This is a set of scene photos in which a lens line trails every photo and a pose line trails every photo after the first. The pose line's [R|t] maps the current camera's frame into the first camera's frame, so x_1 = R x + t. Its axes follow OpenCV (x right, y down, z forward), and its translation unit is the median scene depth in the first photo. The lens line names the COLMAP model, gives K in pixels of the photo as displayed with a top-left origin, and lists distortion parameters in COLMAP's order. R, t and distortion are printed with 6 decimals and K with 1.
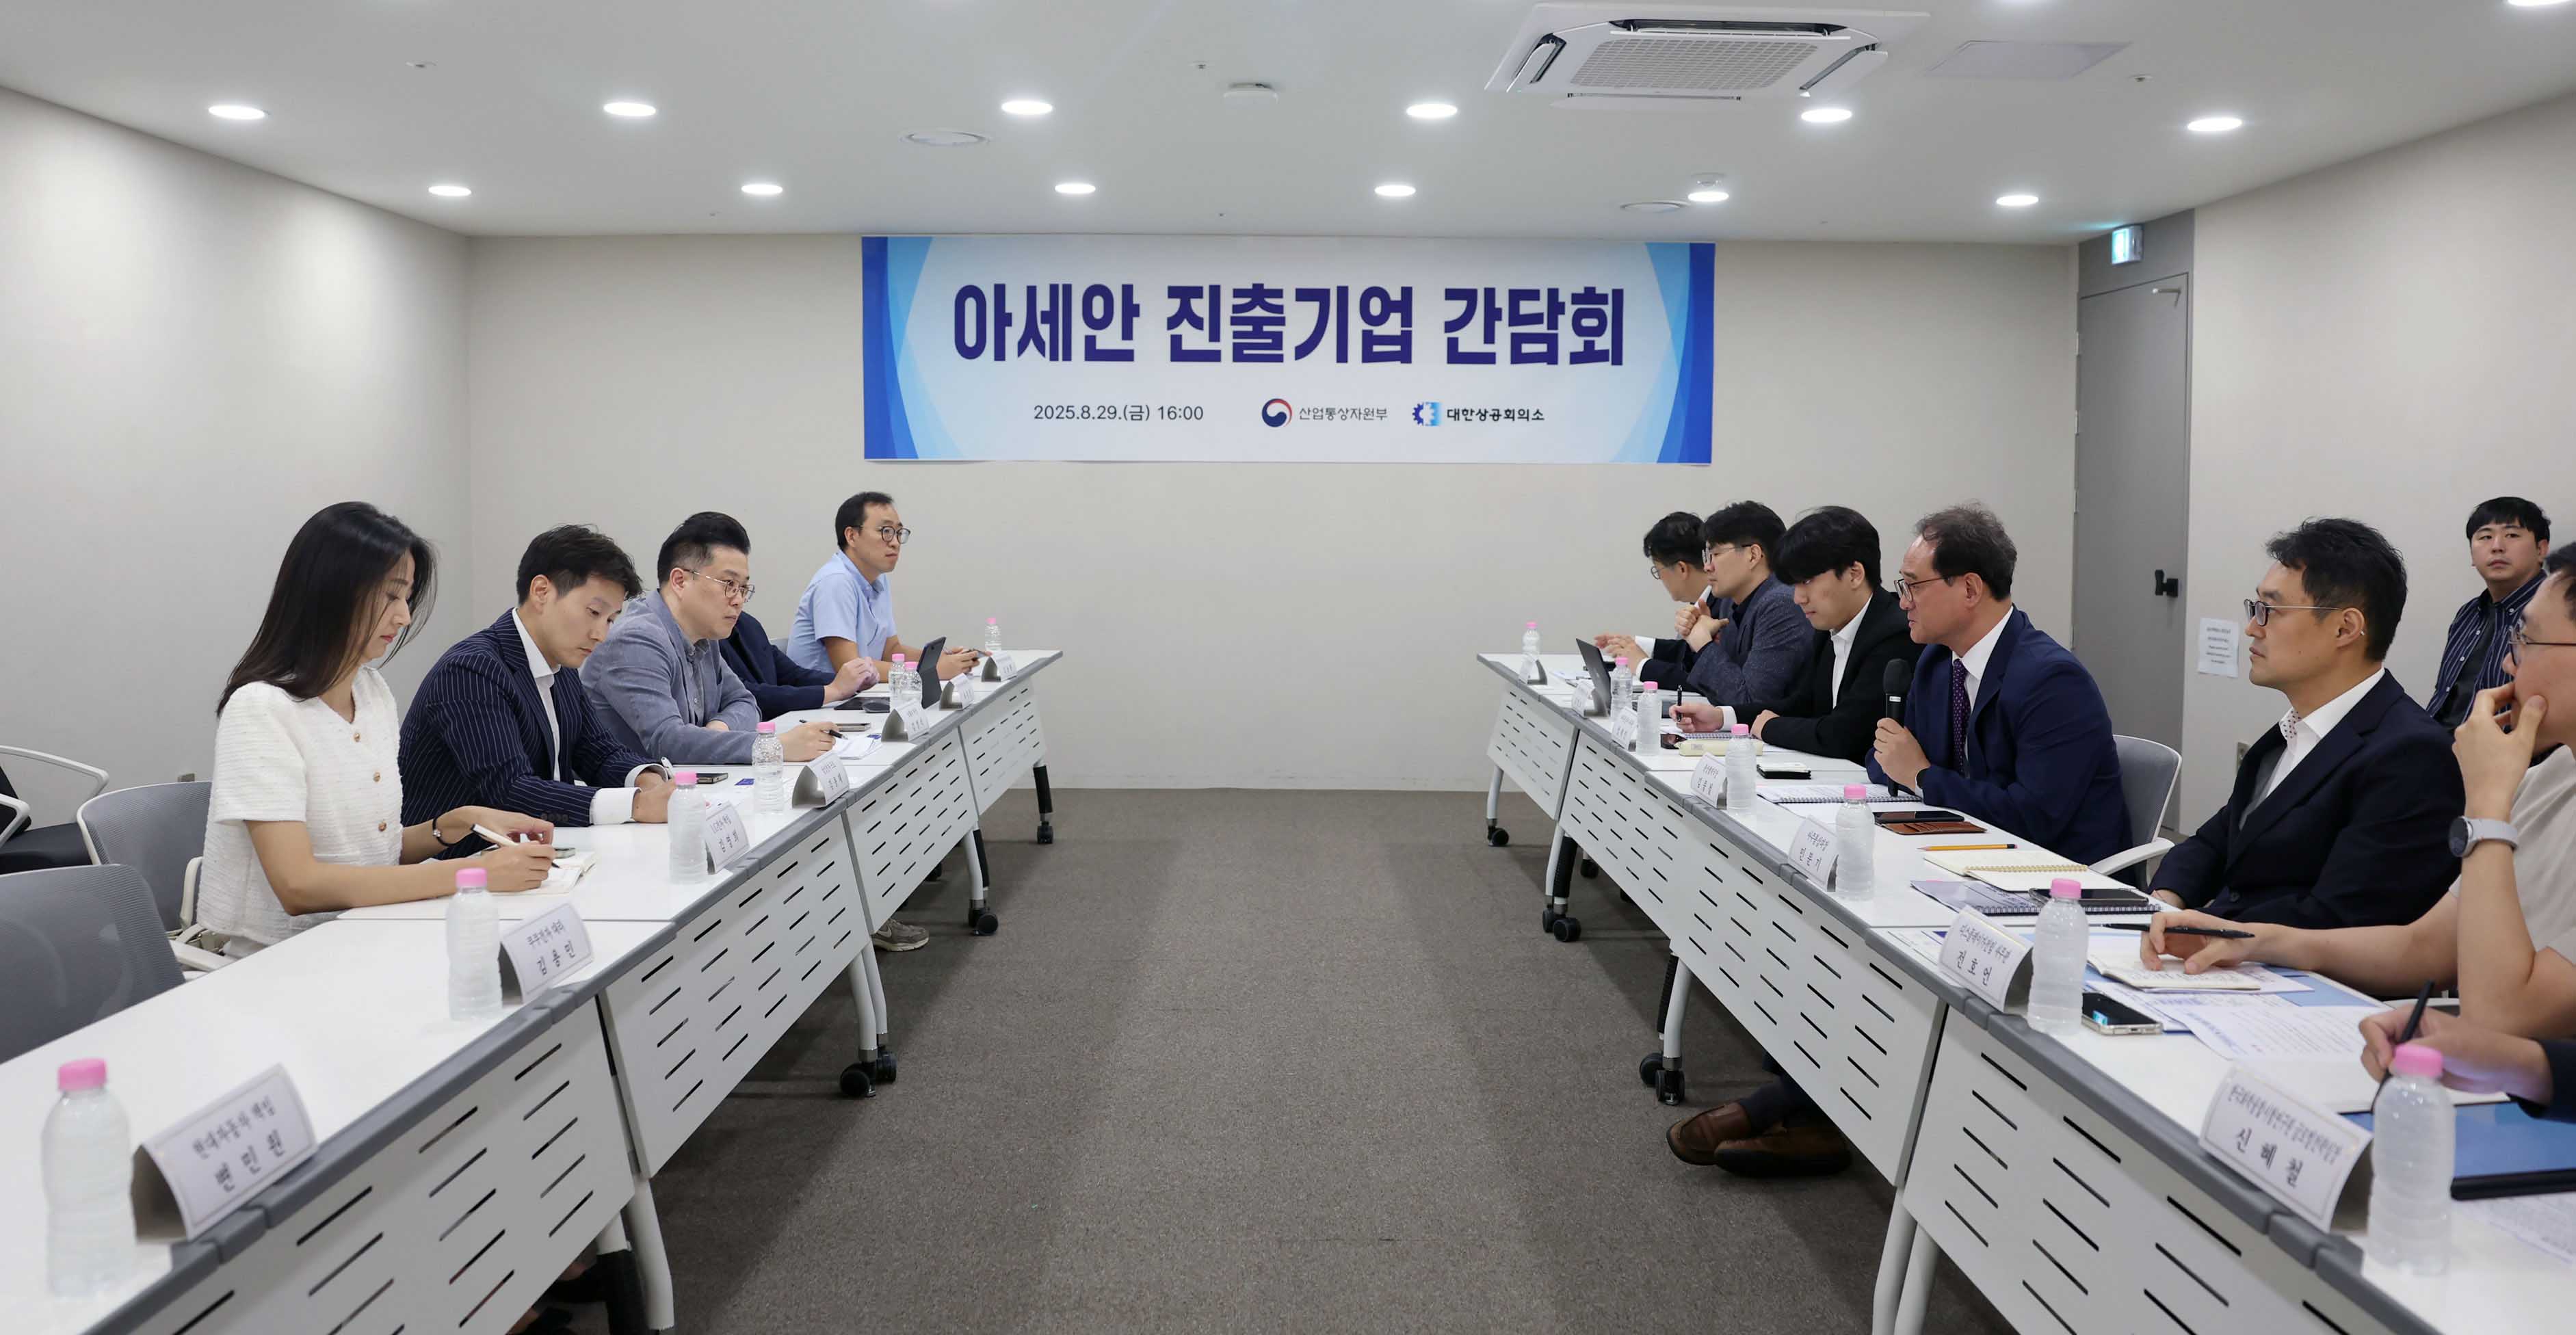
lens RADIAL K [[1908.6, 0, 1288.0], [0, 1908.6, 667.5], [0, 0, 1]] dist [-0.146321, 0.182252]
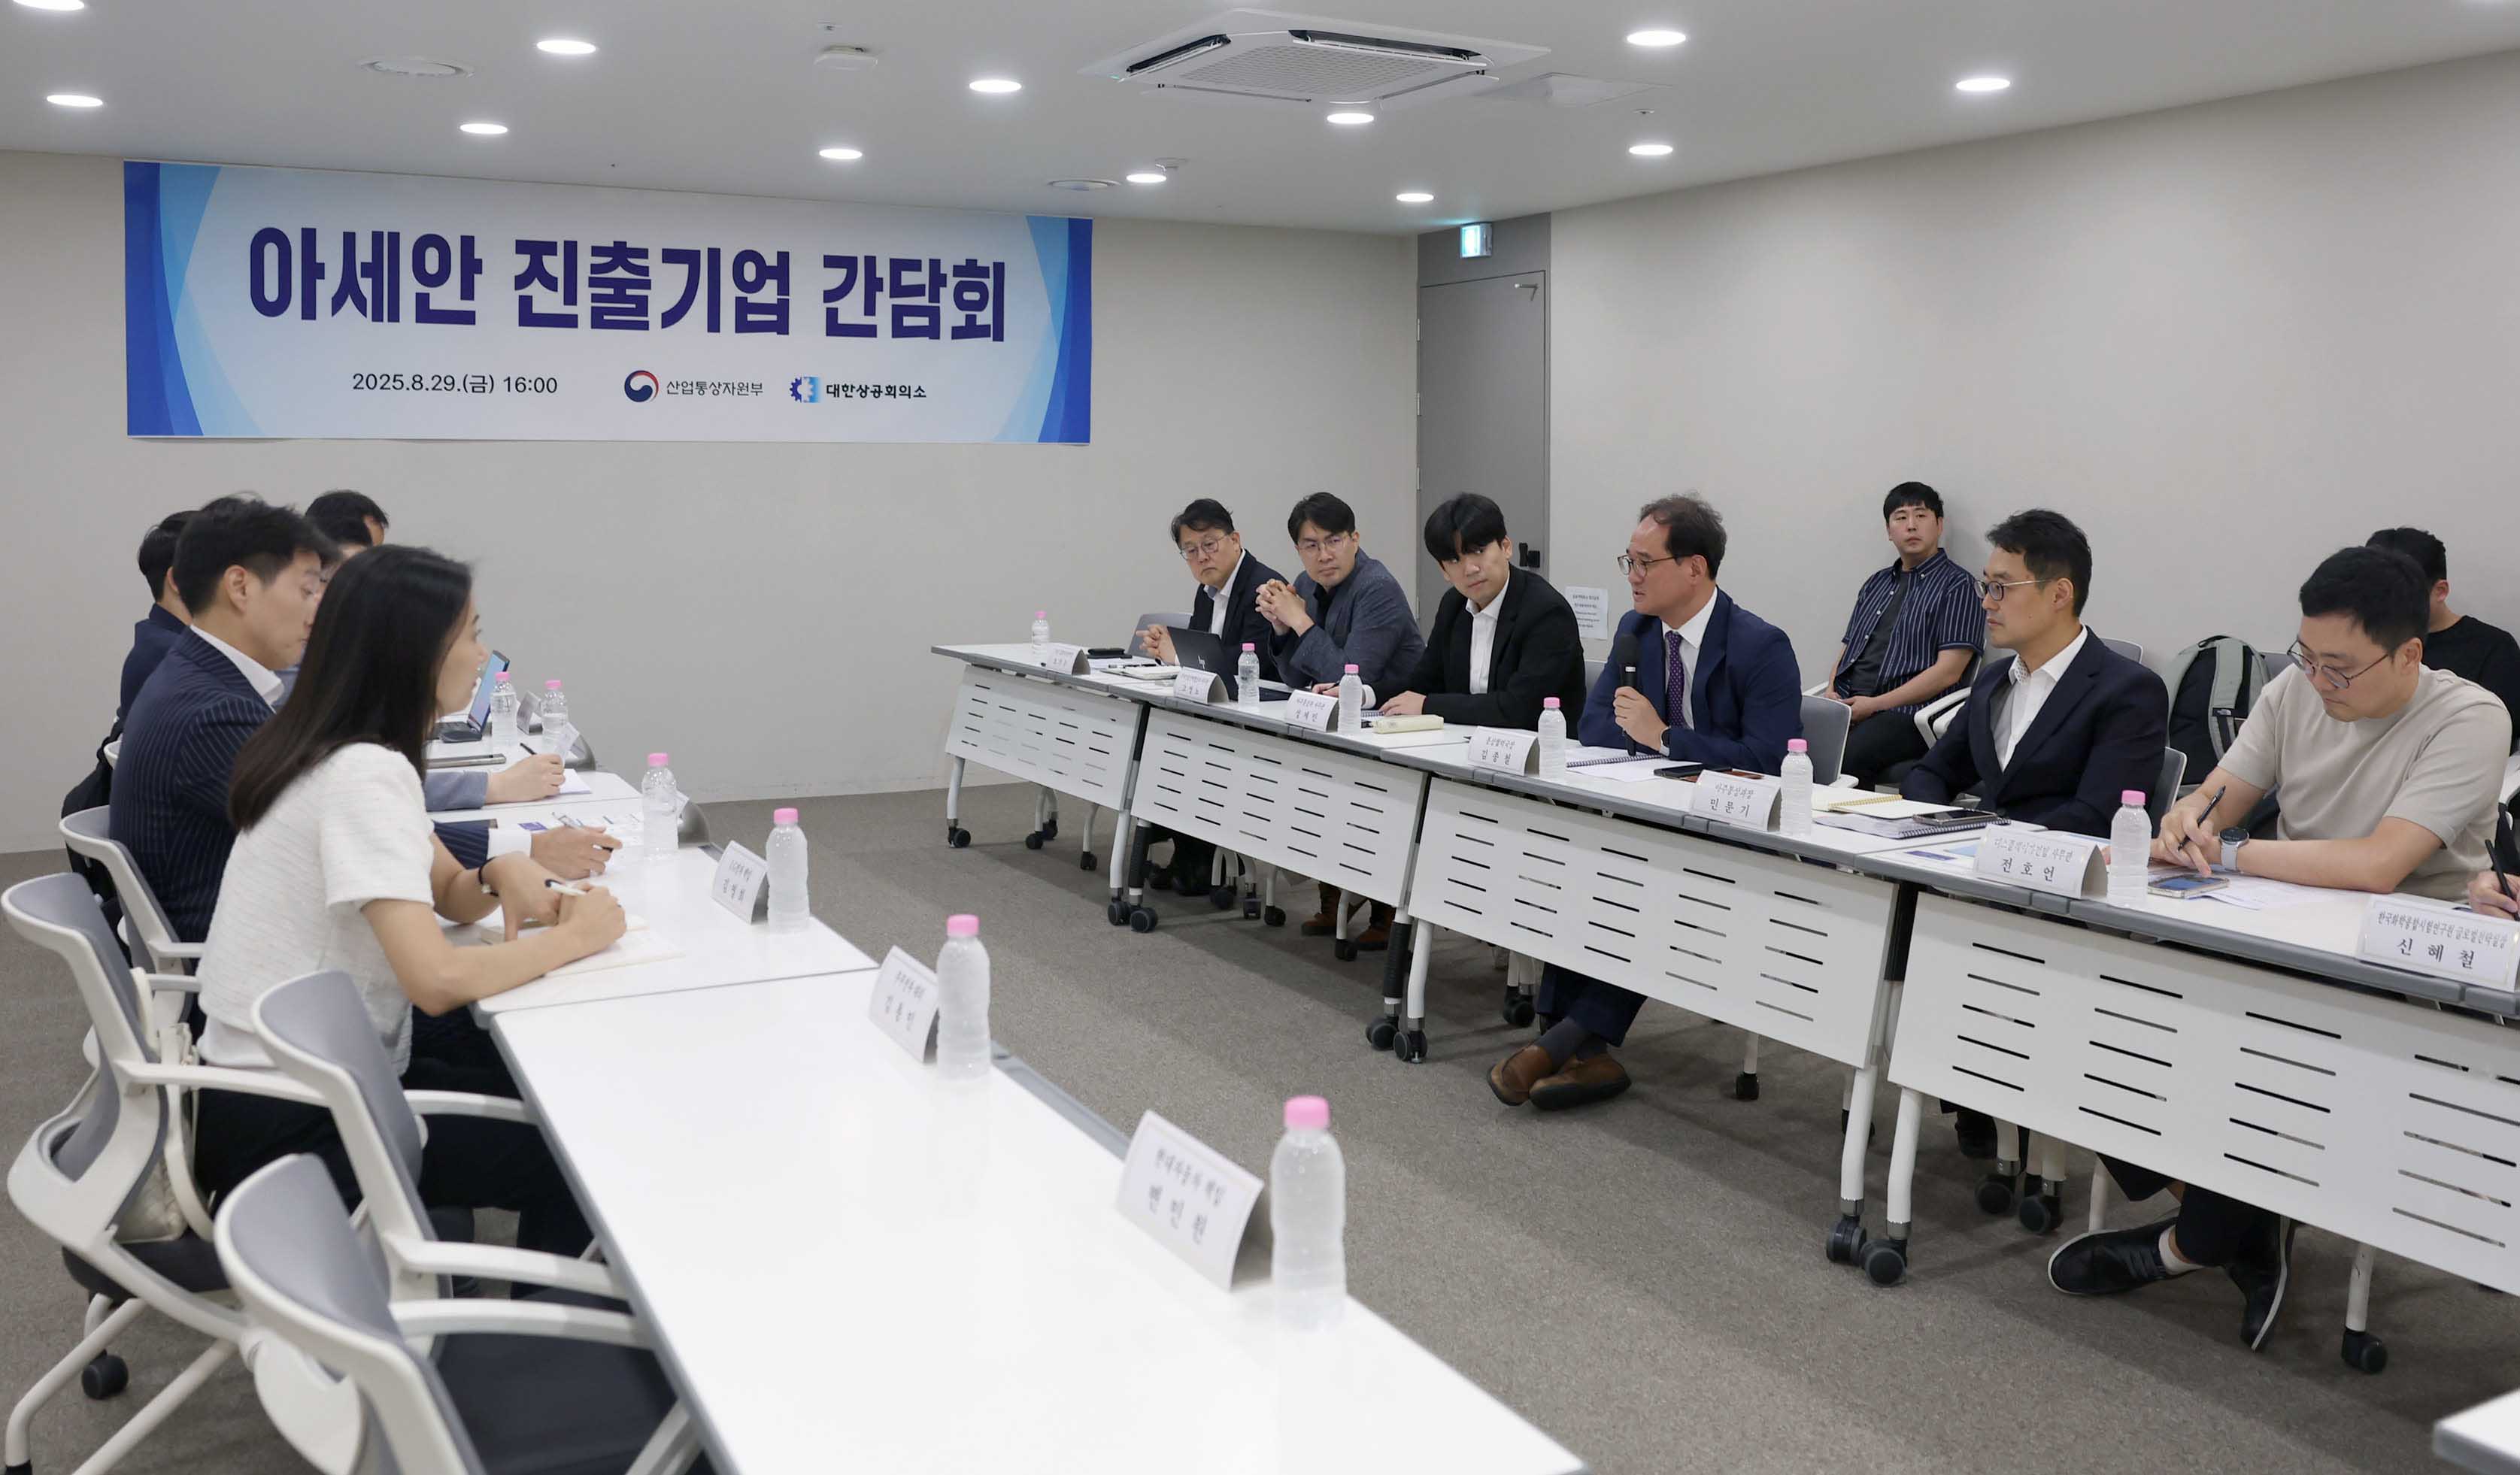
lens RADIAL K [[2118.2, 0, 1259.7], [0, 2118.2, 597.4], [0, 0, 1]] dist [-0.102375, 0.007967]
pose [[0.879910, -0.028292, 0.474298, -0.222348], [0.040472, 0.999061, -0.015488, -0.007457], [-0.473414, 0.032824, 0.880228, -0.003501]]
